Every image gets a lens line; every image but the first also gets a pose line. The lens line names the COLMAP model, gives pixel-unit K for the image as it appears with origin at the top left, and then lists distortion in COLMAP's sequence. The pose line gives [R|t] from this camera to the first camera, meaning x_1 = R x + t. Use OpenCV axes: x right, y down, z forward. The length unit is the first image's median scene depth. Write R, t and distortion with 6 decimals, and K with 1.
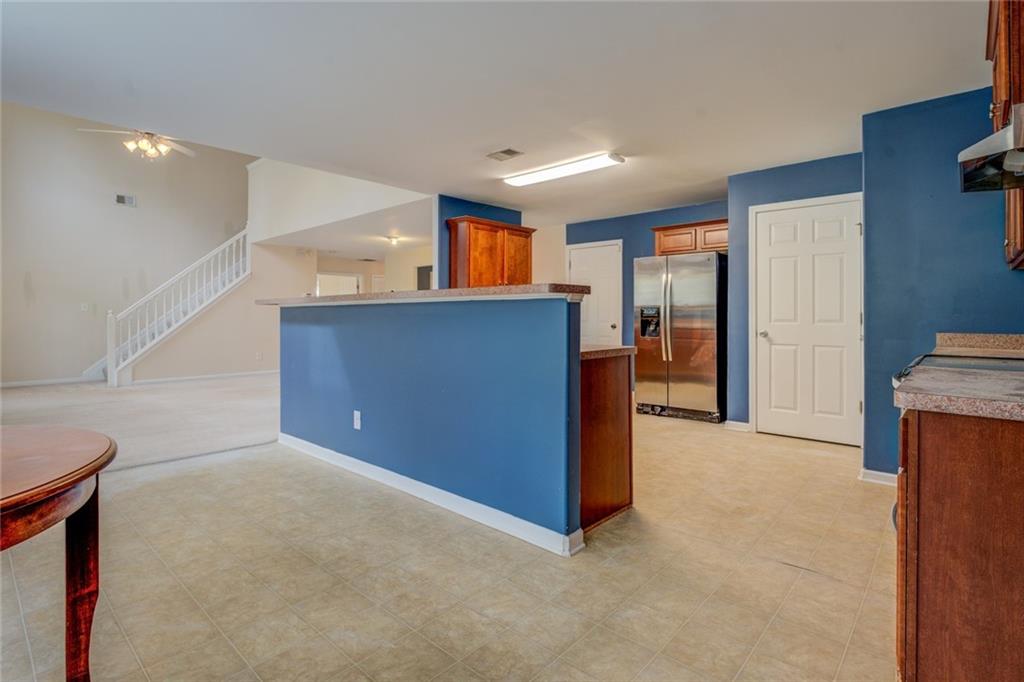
lens RADIAL K [[494.5, 0, 516.0], [0, 494.5, 316.3], [0, 0, 1]] dist [-0.003391, -0.000127]
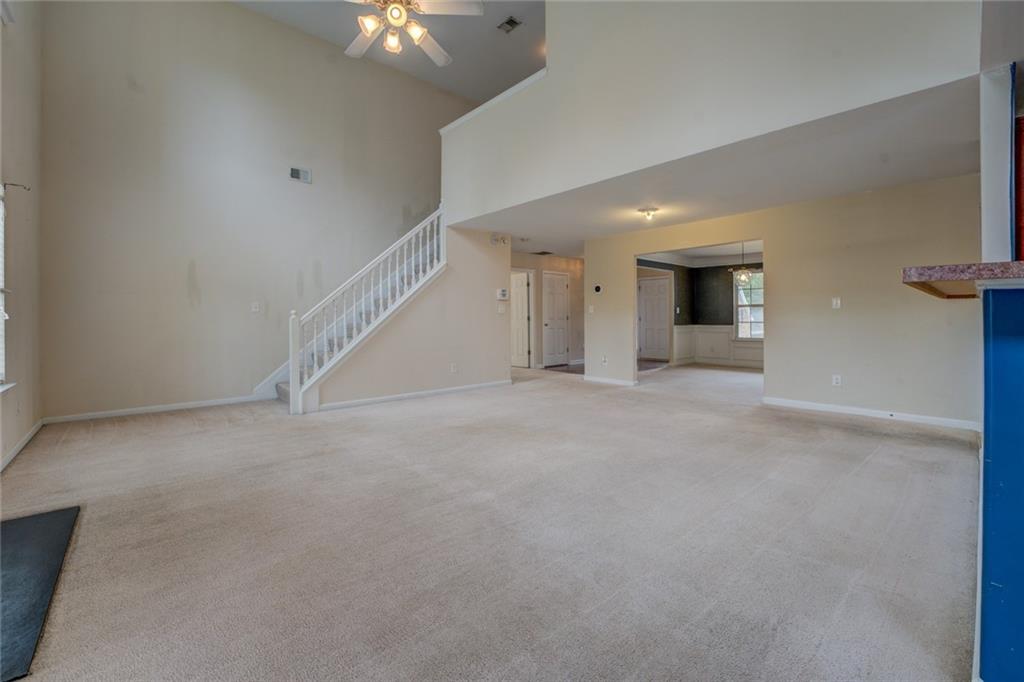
lens RADIAL K [[422.5, 0, 516.9], [0, 422.5, 315.6], [0, 0, 1]] dist [-0.016318, 0.000020]
pose [[0.995330, -0.002368, -0.096503, -0.377392], [0.001924, 0.999987, -0.004689, -0.000839], [0.096513, 0.004482, 0.995322, 0.355559]]
